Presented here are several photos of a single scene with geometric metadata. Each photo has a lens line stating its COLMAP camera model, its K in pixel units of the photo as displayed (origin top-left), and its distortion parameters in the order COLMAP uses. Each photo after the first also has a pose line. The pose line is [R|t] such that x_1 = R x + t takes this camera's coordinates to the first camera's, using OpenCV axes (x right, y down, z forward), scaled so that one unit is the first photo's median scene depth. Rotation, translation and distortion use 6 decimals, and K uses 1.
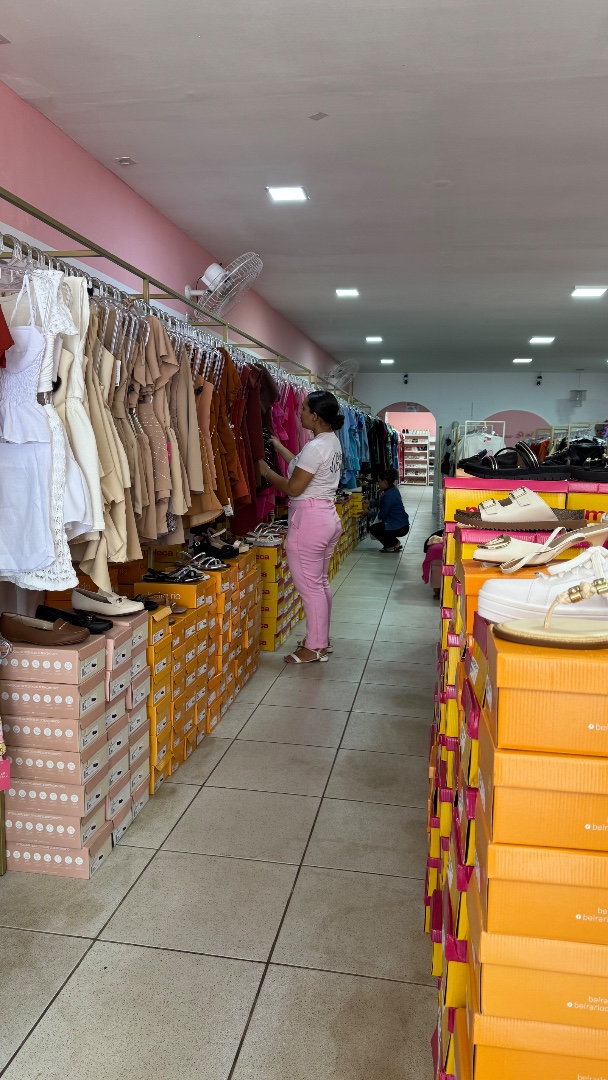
lens RADIAL K [[756.1, 0, 303.1], [0, 756.1, 545.1], [0, 0, 1]] dist [0.003355, -0.007414]
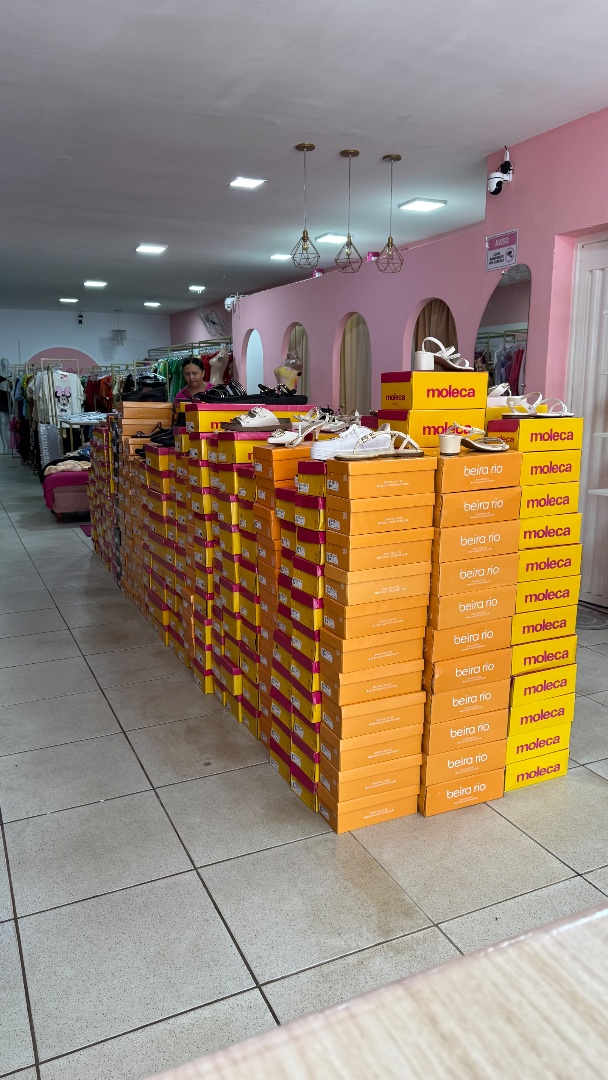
lens RADIAL K [[756.1, 0, 304.6], [0, 756.1, 539.9], [0, 0, 1]] dist [0.003355, -0.007414]
pose [[0.818075, -0.134024, 0.559276, -0.272147], [0.091853, 0.990432, 0.102989, 0.024744], [-0.567728, -0.032881, 0.822559, -0.218975]]
